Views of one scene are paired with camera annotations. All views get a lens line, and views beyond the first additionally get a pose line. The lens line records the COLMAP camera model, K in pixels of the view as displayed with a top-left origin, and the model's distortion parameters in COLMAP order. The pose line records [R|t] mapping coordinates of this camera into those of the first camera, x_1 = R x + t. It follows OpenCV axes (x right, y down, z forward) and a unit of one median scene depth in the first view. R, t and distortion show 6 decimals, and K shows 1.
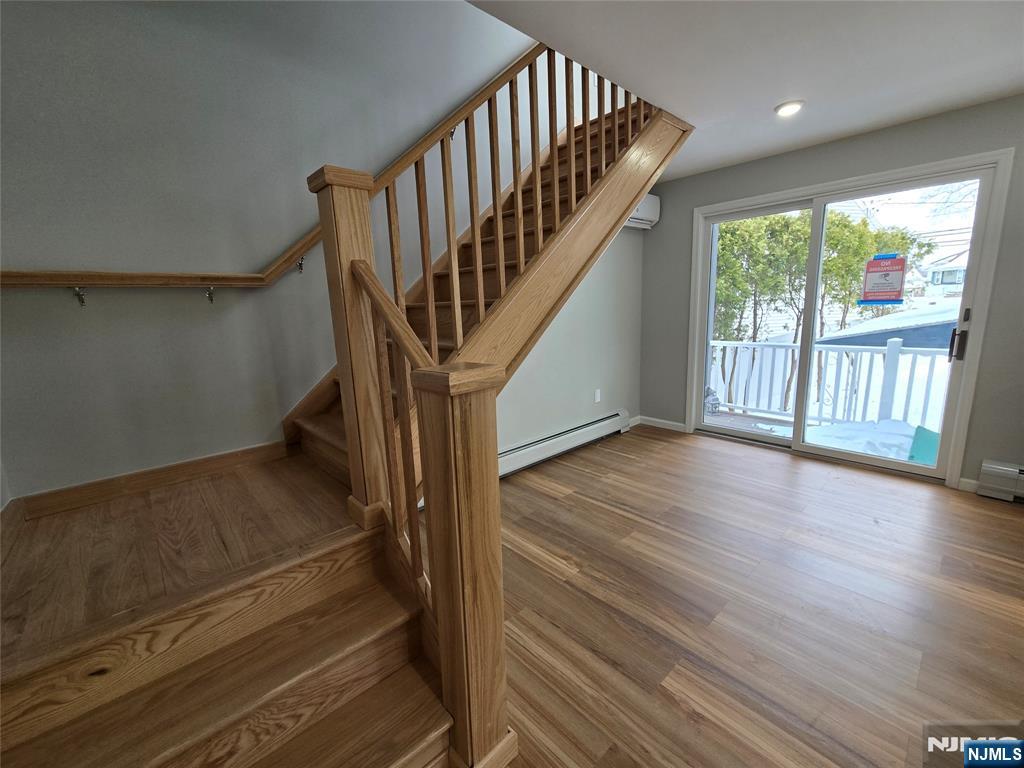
lens RADIAL K [[418.7, 0, 516.4], [0, 418.7, 384.1], [0, 0, 1]] dist [0.002375, 0.000221]
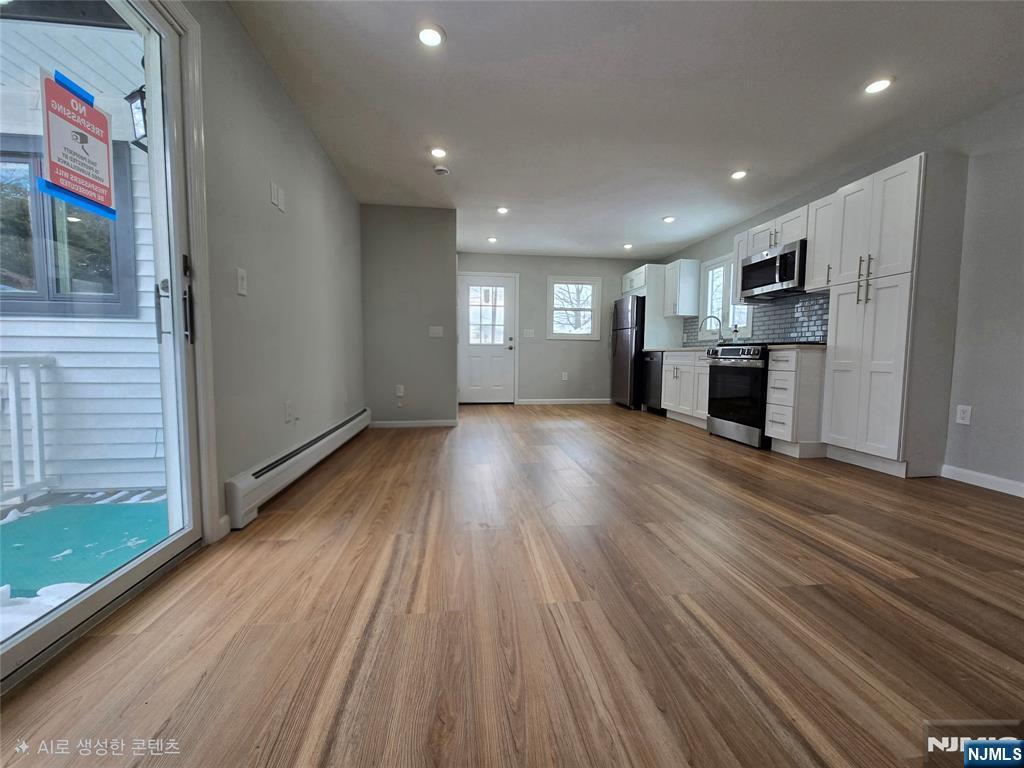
lens RADIAL K [[418.7, 0, 510.6], [0, 418.7, 378.2], [0, 0, 1]] dist [0.002375, 0.000221]
pose [[-0.824213, -0.010781, 0.566178, 0.514825], [0.125139, 0.971633, 0.200674, -0.103890], [-0.552280, 0.236249, -0.799483, 1.969532]]
